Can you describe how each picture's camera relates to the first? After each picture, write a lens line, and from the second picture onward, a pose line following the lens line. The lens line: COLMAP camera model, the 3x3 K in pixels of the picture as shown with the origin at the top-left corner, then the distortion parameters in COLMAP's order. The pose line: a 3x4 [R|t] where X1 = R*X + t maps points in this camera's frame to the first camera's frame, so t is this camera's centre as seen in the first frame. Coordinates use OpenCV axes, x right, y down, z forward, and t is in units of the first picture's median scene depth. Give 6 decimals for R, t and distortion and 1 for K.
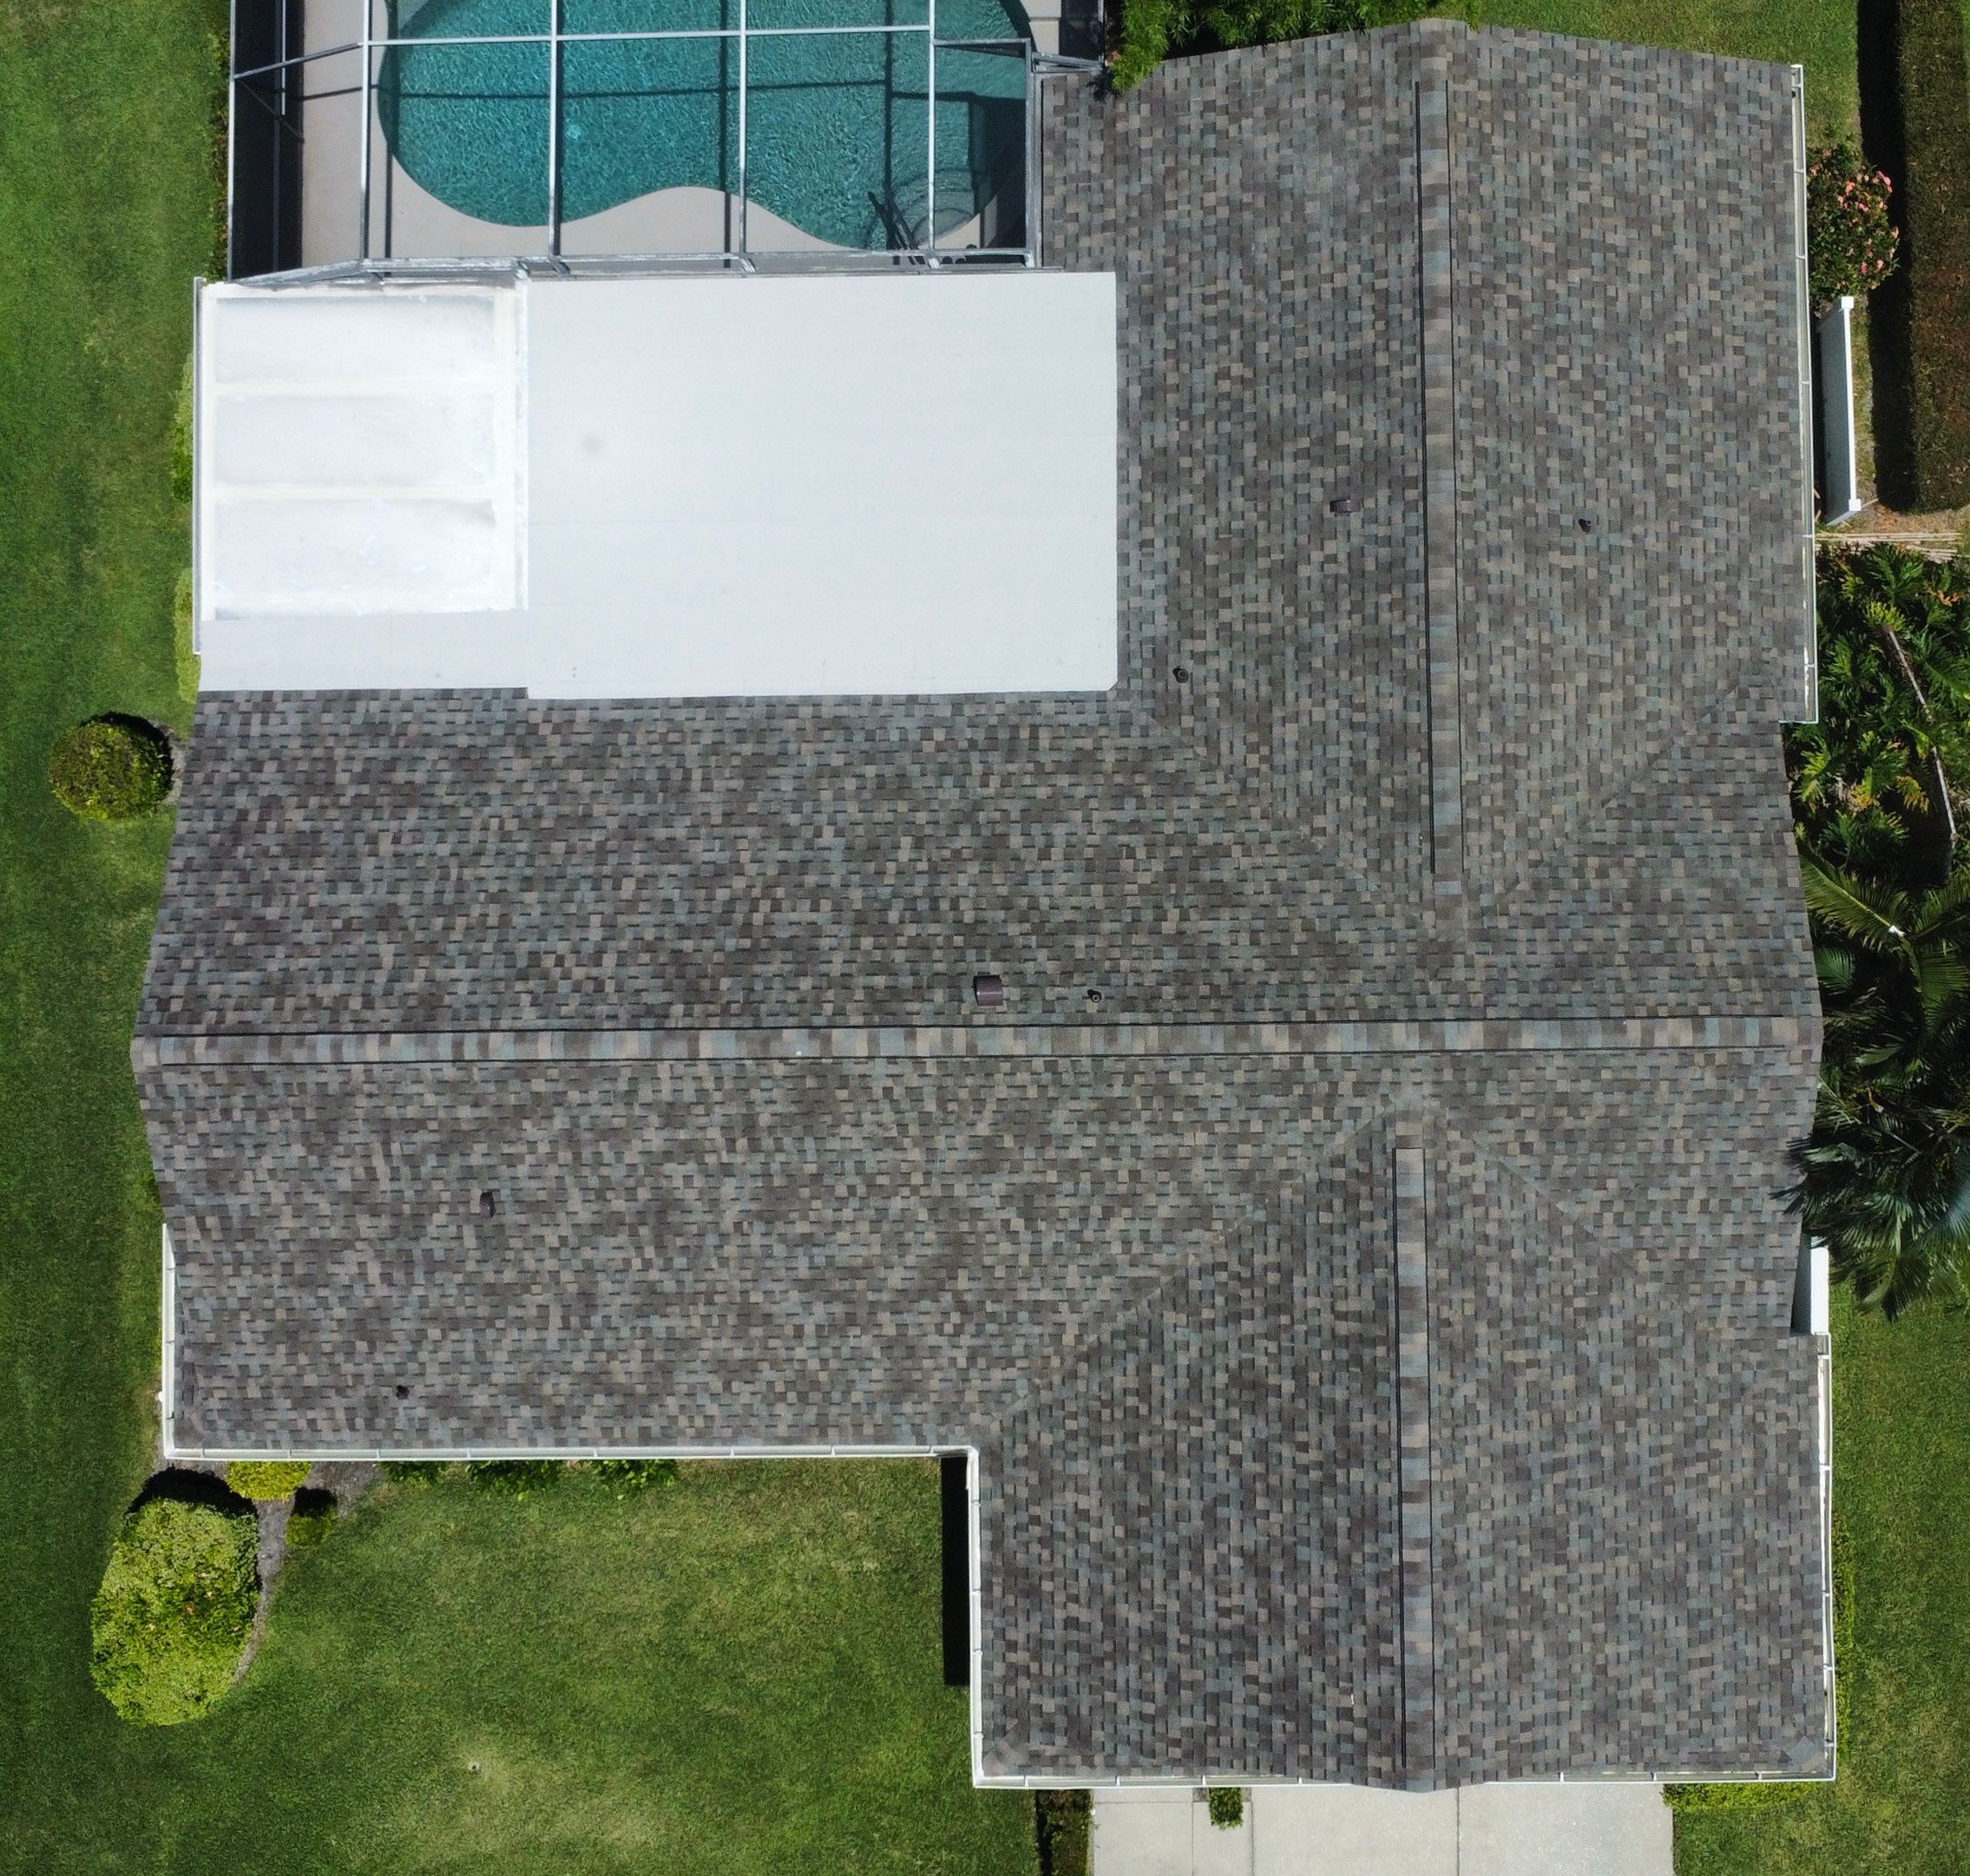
lens RADIAL K [[2481.5, 0, 1116.4], [0, 2481.5, 841.0], [0, 0, 1]] dist [-0.025310, 0.054560]
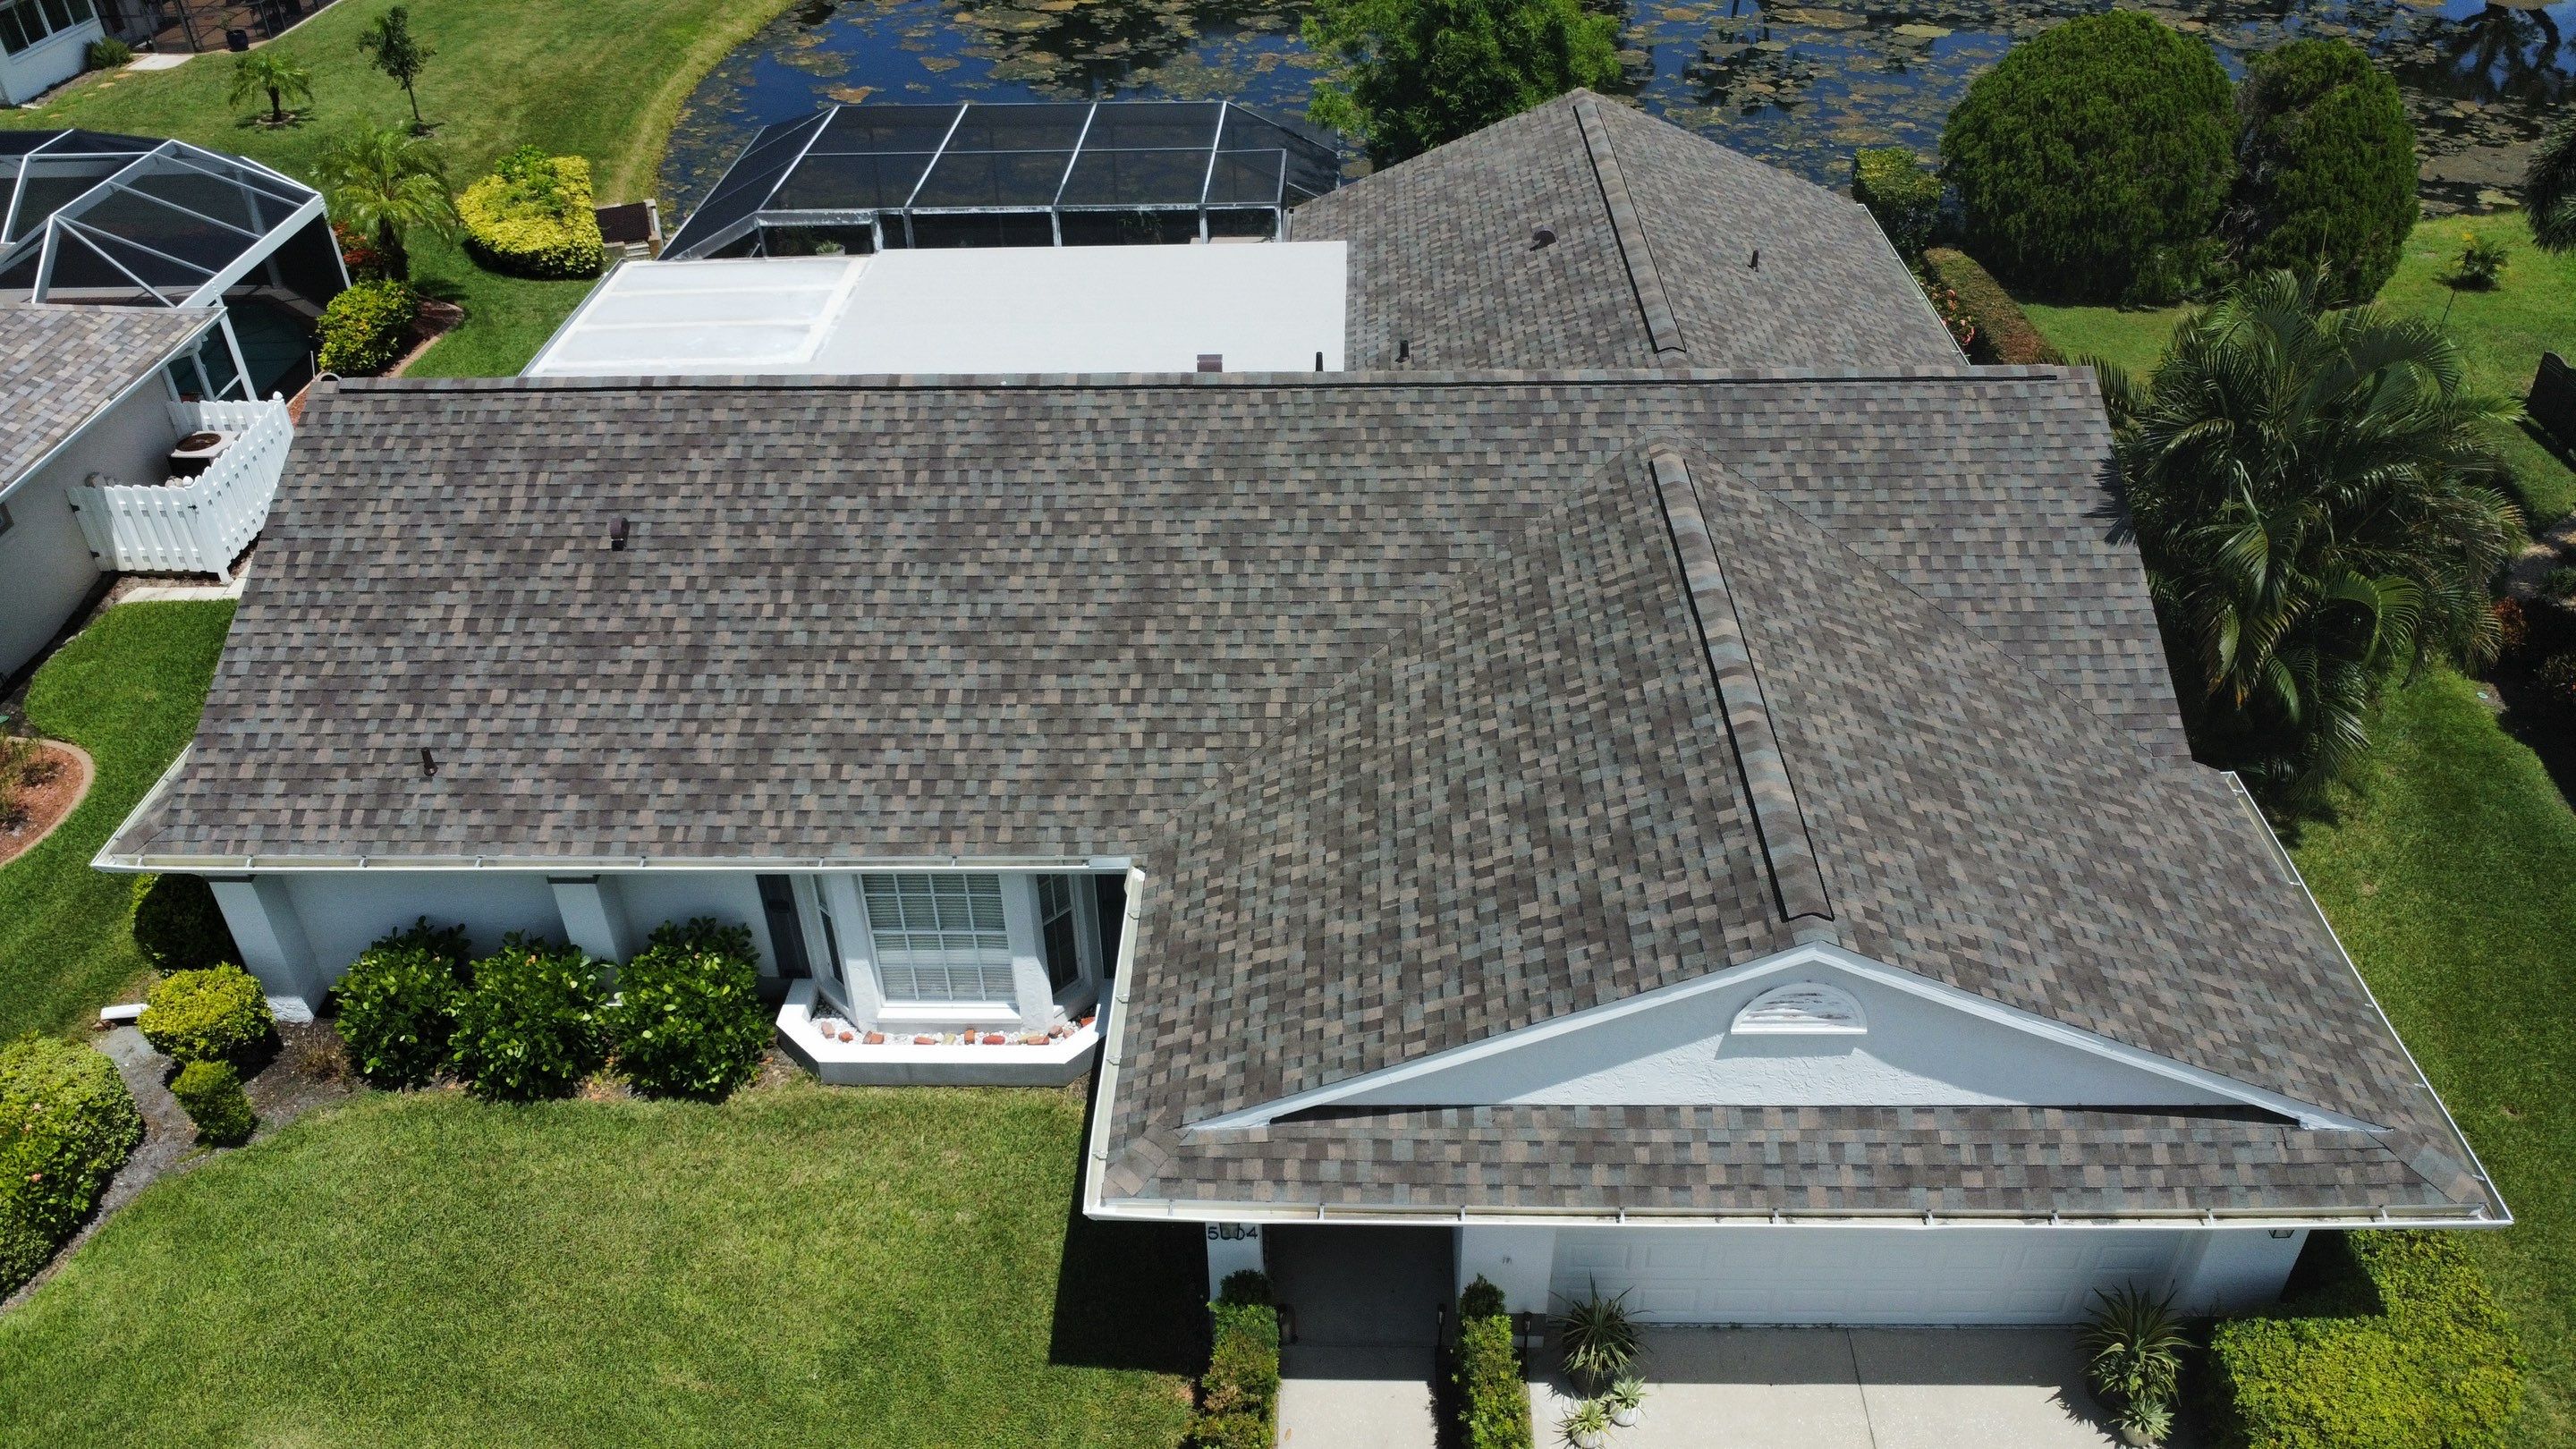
lens RADIAL K [[1841.9, 0, 1288.0], [0, 1841.9, 724.5], [0, 0, 1]] dist [-0.007740, -0.043930]
pose [[0.999287, 0.018081, -0.033139, 0.005439], [-0.037322, 0.605053, -0.795310, 0.687763], [0.005671, 0.795980, 0.605297, 0.651747]]
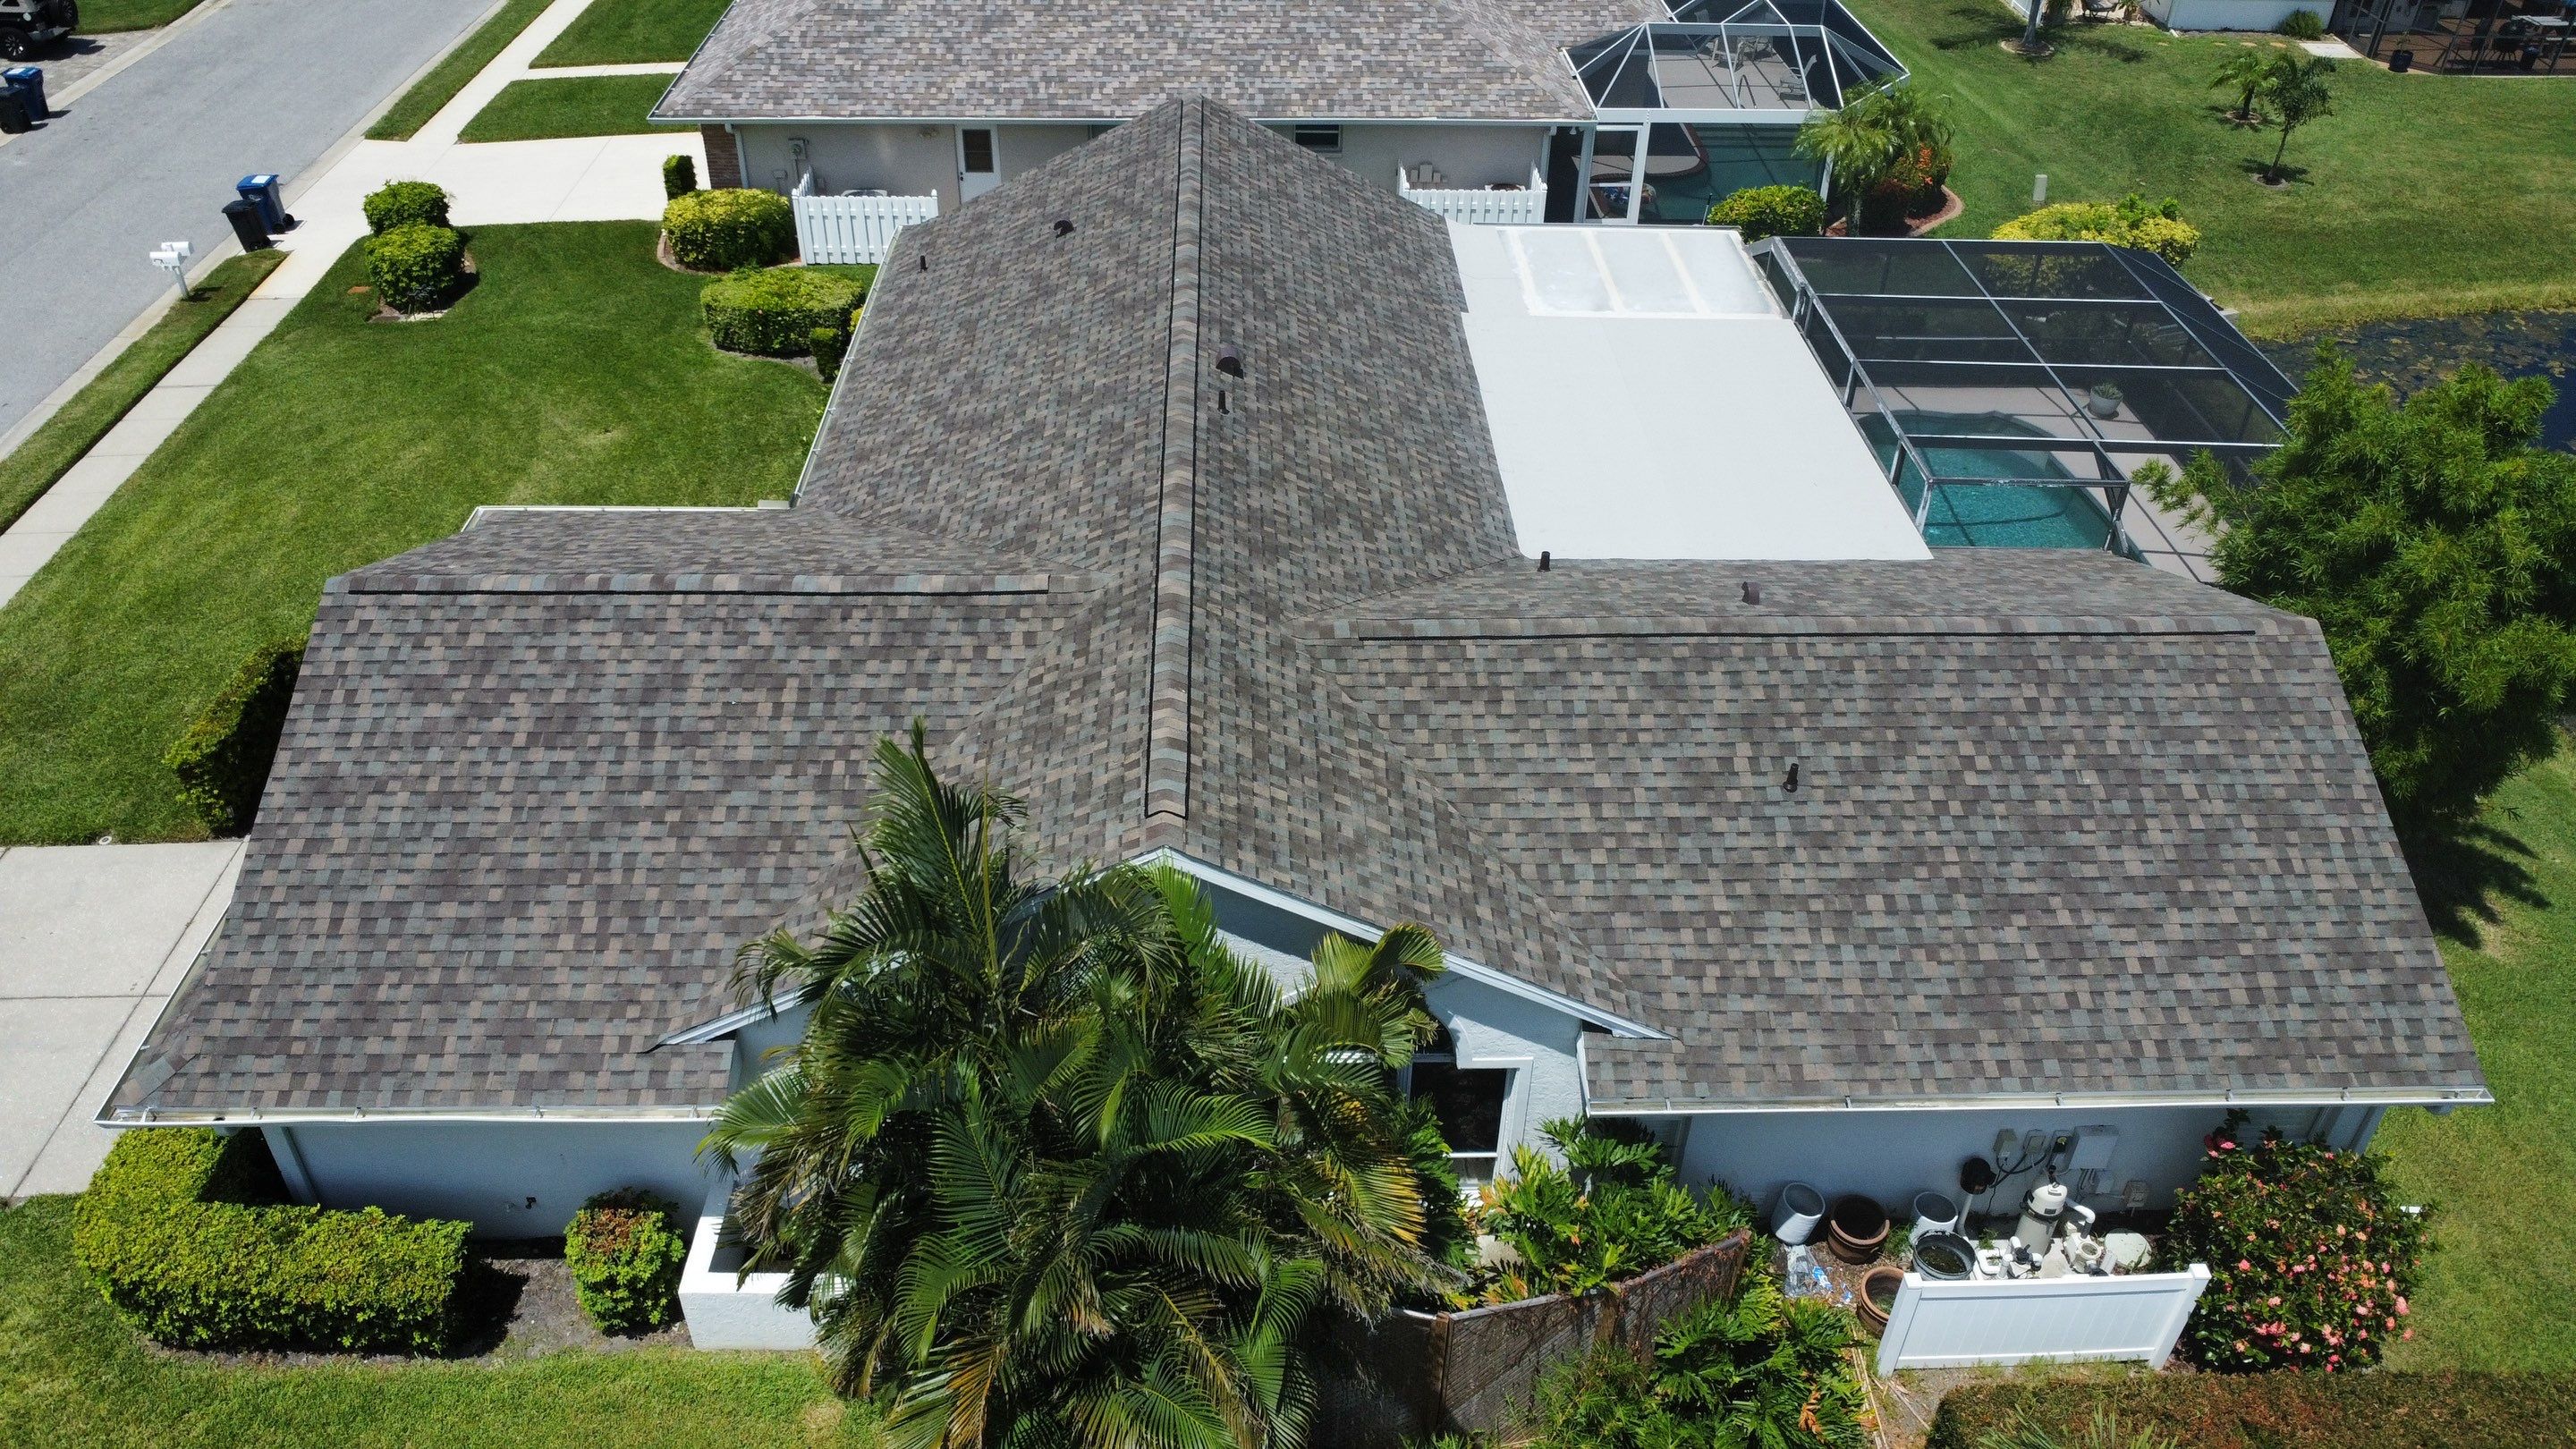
lens RADIAL K [[1876.1, 0, 1288.0], [0, 1876.1, 724.5], [0, 0, 1]] dist [-0.018912, -0.013321]
pose [[0.016234, 0.604555, -0.796398, 0.665441], [-0.999810, 0.018384, -0.006425, 0.041499], [0.010756, 0.796351, 0.604739, 0.610704]]
